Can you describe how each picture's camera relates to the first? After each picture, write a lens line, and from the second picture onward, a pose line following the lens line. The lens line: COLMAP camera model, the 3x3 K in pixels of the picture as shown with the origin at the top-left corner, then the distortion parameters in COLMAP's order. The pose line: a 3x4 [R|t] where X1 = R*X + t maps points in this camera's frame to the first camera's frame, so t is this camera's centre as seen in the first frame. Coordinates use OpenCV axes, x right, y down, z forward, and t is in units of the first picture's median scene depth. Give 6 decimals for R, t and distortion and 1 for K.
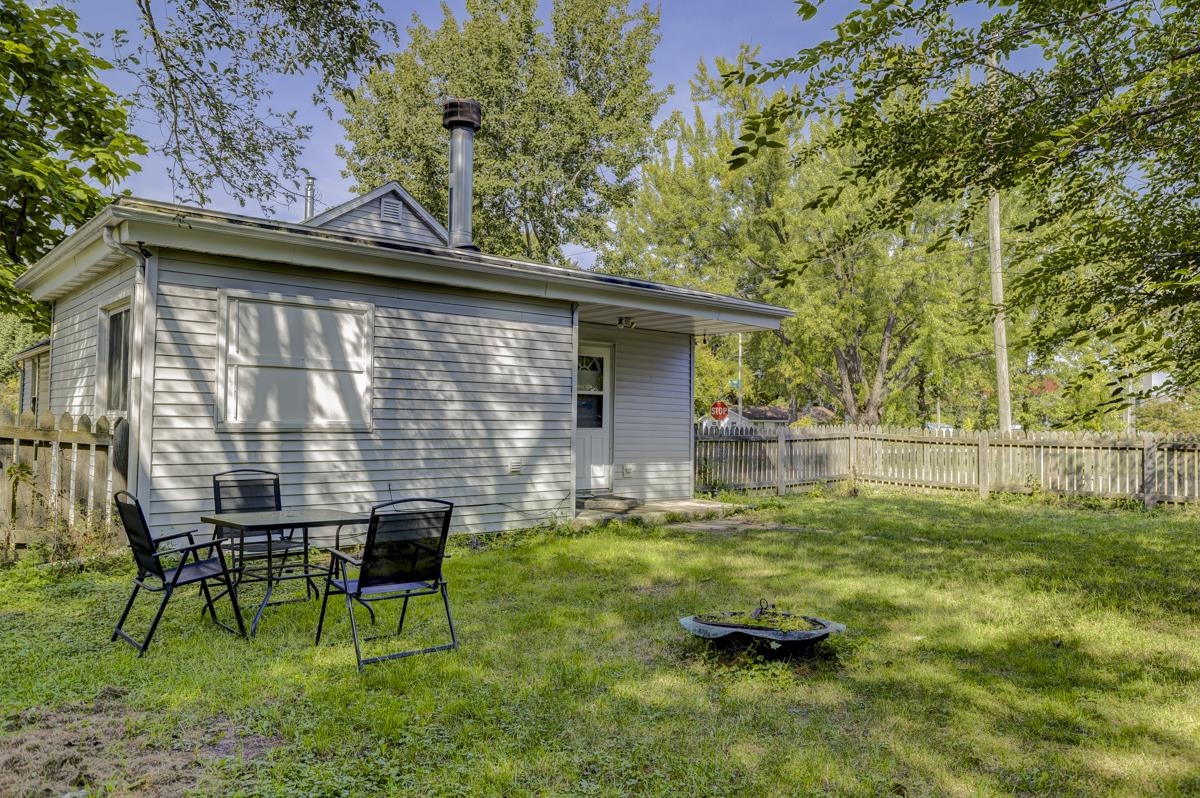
lens RADIAL K [[821.8, 0, 597.2], [0, 821.8, 394.7], [0, 0, 1]] dist [-0.010987, -0.007934]
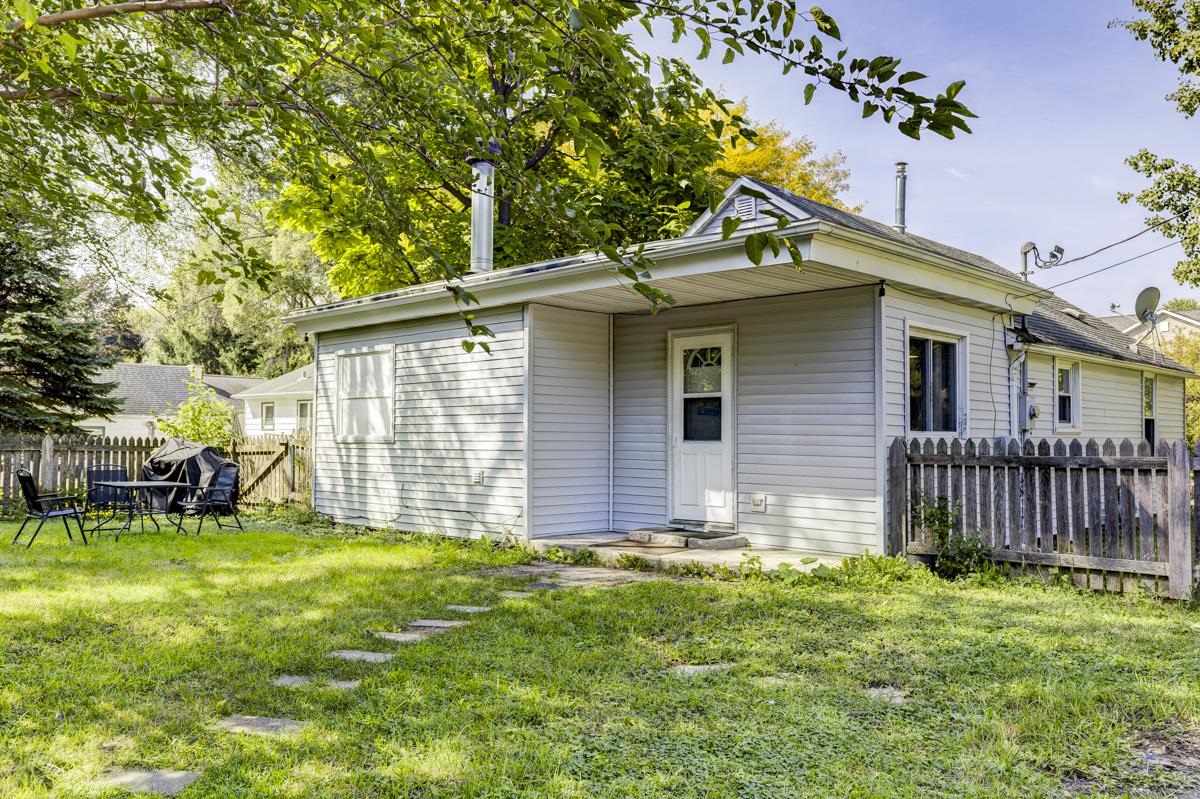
lens RADIAL K [[940.5, 0, 631.8], [0, 940.5, 398.5], [0, 0, 1]] dist [-0.009917, -0.007514]
pose [[0.112635, -0.055040, -0.992111, 1.046971], [0.030549, 0.998184, -0.051908, 0.054070], [0.993167, -0.024461, 0.114112, 1.020695]]
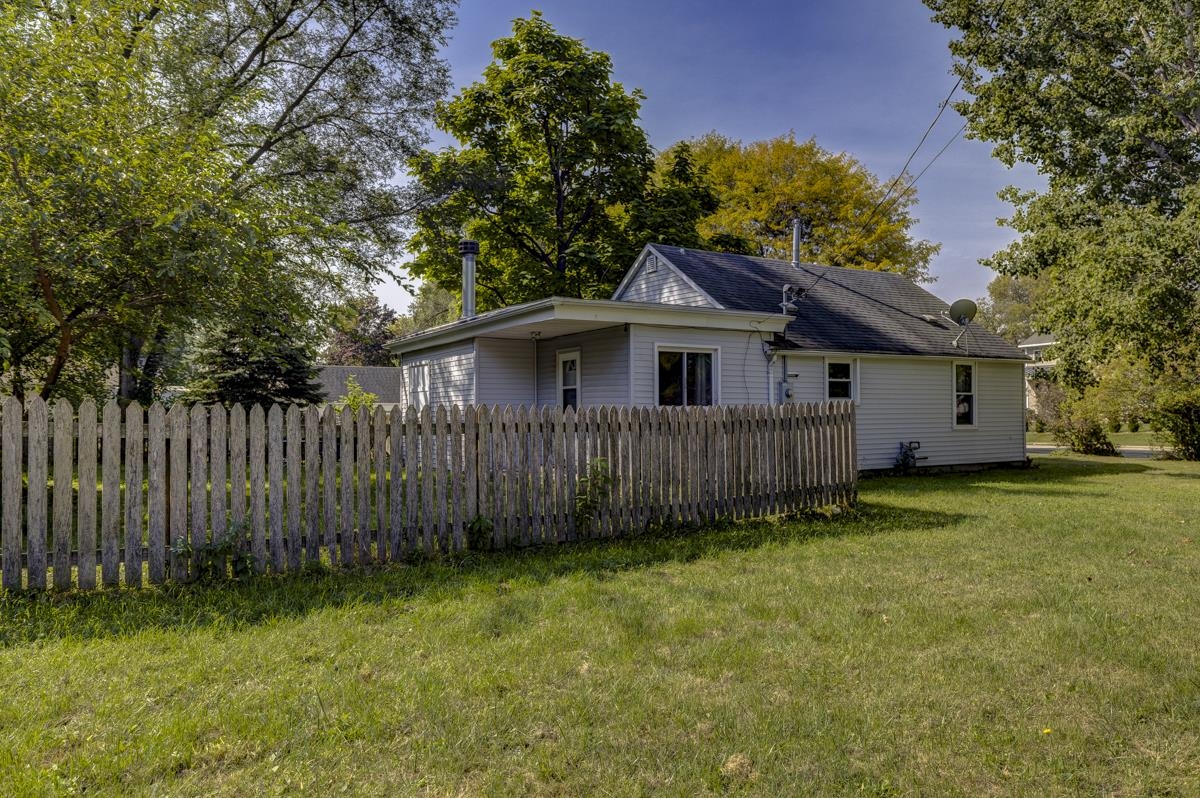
lens RADIAL K [[821.8, 0, 598.9], [0, 821.8, 395.1], [0, 0, 1]] dist [-0.010987, -0.007934]
pose [[-0.159598, -0.037479, -0.986470, 1.585058], [0.038996, 0.998260, -0.044236, 0.086176], [0.986412, -0.045529, -0.157859, 1.538245]]
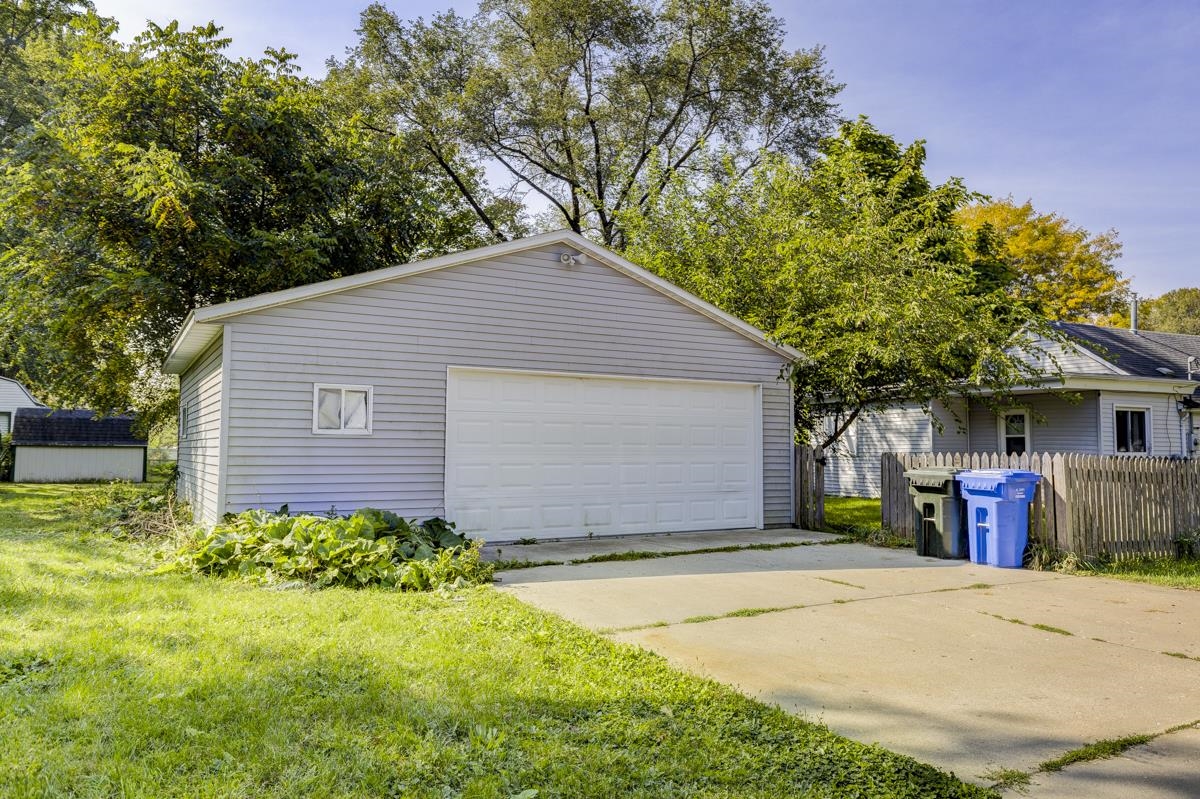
lens RADIAL K [[821.8, 0, 604.2], [0, 821.8, 401.0], [0, 0, 1]] dist [-0.010987, -0.007934]
pose [[-0.249838, -0.072910, -0.965539, 2.283752], [0.025952, 0.996299, -0.081948, 0.052054], [0.967940, -0.045531, -0.247021, 0.726962]]
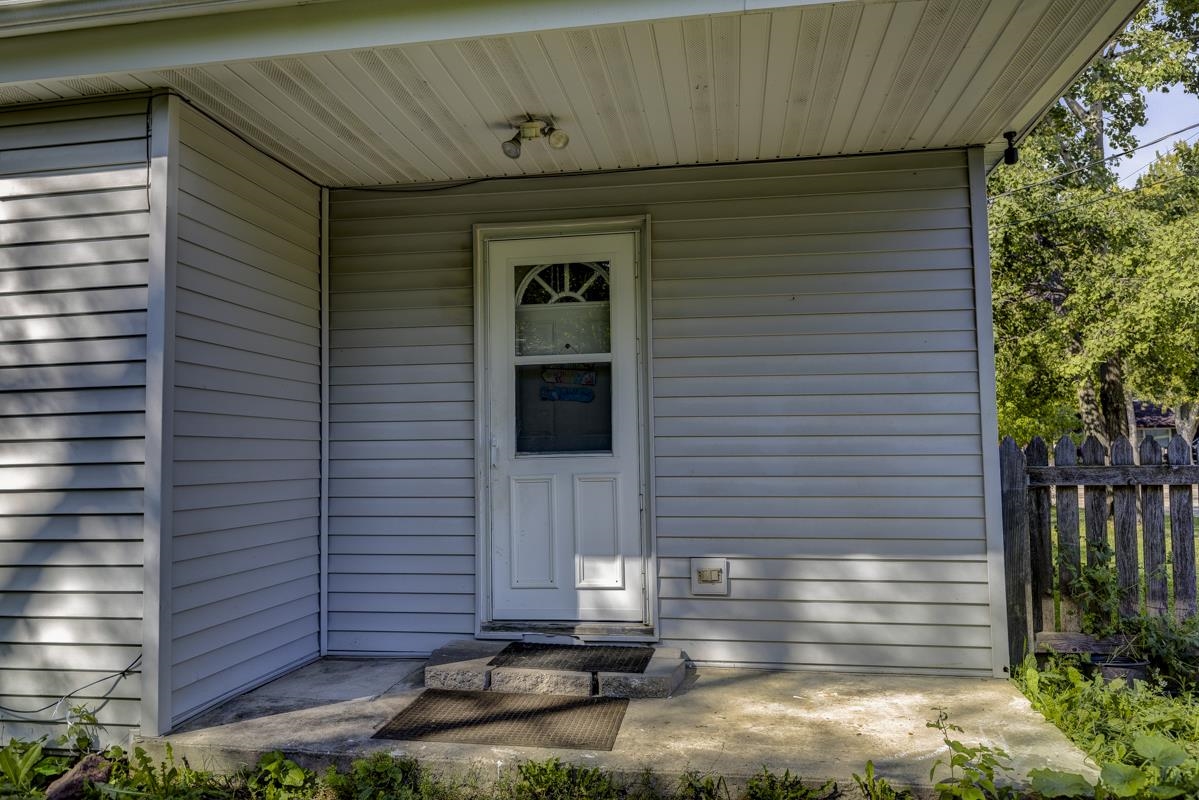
lens RADIAL K [[821.1, 0, 592.0], [0, 821.1, 394.9], [0, 0, 1]] dist [-0.010987, -0.007934]
pose [[0.642323, -0.076792, -0.762577, 0.344953], [0.051382, 0.997044, -0.057124, 0.043651], [0.764710, -0.002491, 0.644370, 0.941593]]
